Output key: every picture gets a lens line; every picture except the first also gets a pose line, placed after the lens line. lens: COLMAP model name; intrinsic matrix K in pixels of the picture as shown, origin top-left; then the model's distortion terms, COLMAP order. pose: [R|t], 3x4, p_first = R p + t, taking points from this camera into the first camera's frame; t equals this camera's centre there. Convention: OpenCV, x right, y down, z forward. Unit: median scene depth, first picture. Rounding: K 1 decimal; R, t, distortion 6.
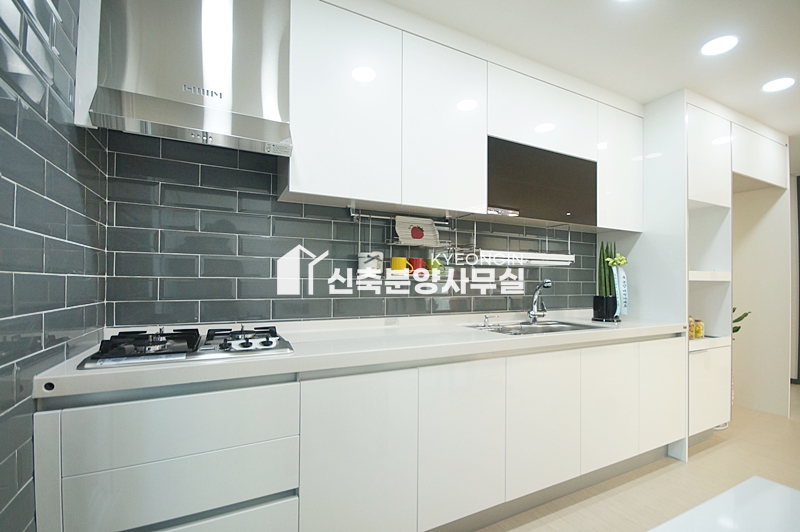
lens RADIAL K [[347.8, 0, 398.3], [0, 347.8, 280.0], [0, 0, 1]] dist [0.001524, 0.000011]
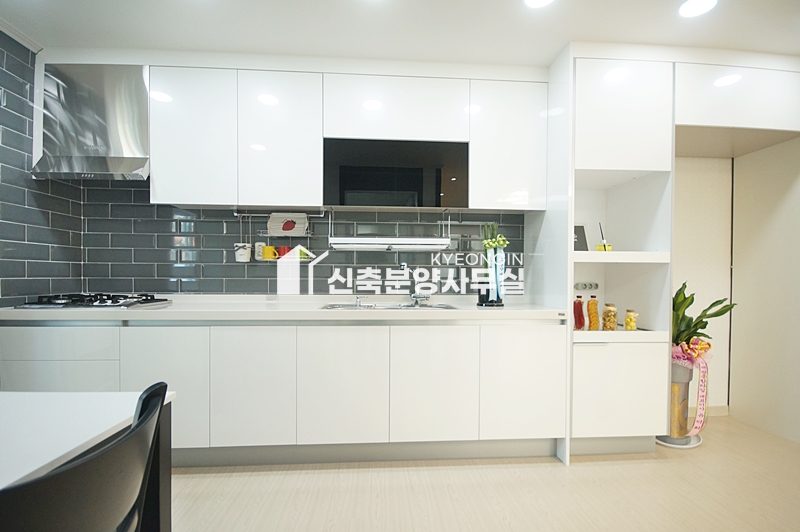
lens RADIAL K [[347.8, 0, 398.3], [0, 347.8, 280.0], [0, 0, 1]] dist [0.001524, 0.000011]
pose [[0.923740, 0.000742, -0.383020, 0.846715], [0.003322, 0.999945, 0.009949, 0.042801], [0.383006, -0.010462, 0.923686, 0.019042]]
